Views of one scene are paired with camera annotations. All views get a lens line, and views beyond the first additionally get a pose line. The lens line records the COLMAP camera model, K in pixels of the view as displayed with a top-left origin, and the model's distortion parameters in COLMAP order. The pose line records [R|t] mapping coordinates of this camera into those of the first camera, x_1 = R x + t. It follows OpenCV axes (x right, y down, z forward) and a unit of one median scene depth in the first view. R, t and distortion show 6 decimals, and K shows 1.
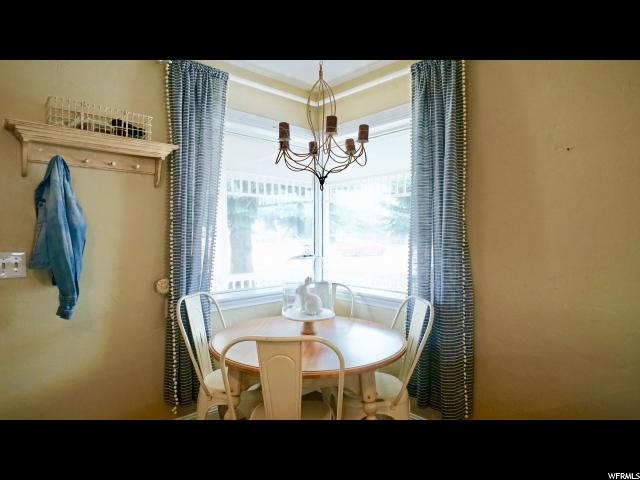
lens RADIAL K [[354.9, 0, 320.0], [0, 354.9, 240.0], [0, 0, 1]] dist [-0.029609, 0.001887]
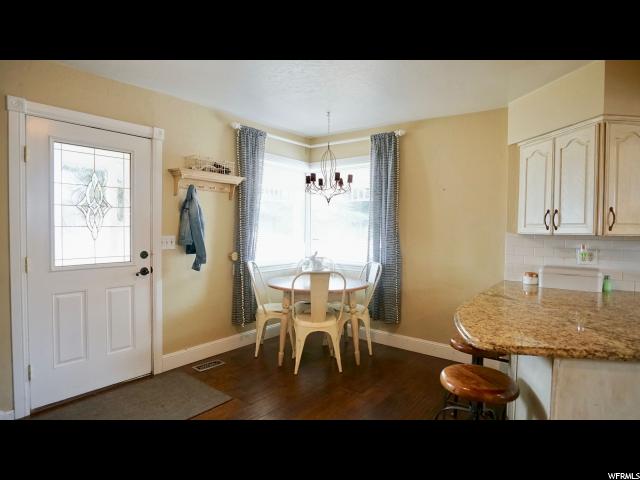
lens RADIAL K [[354.9, 0, 320.0], [0, 354.9, 240.0], [0, 0, 1]] dist [-0.029609, 0.001887]
pose [[0.987036, 0.004895, 0.160424, -0.318523], [-0.007831, 0.999813, 0.017676, 0.014672], [-0.160308, -0.018703, 0.986890, -0.848884]]
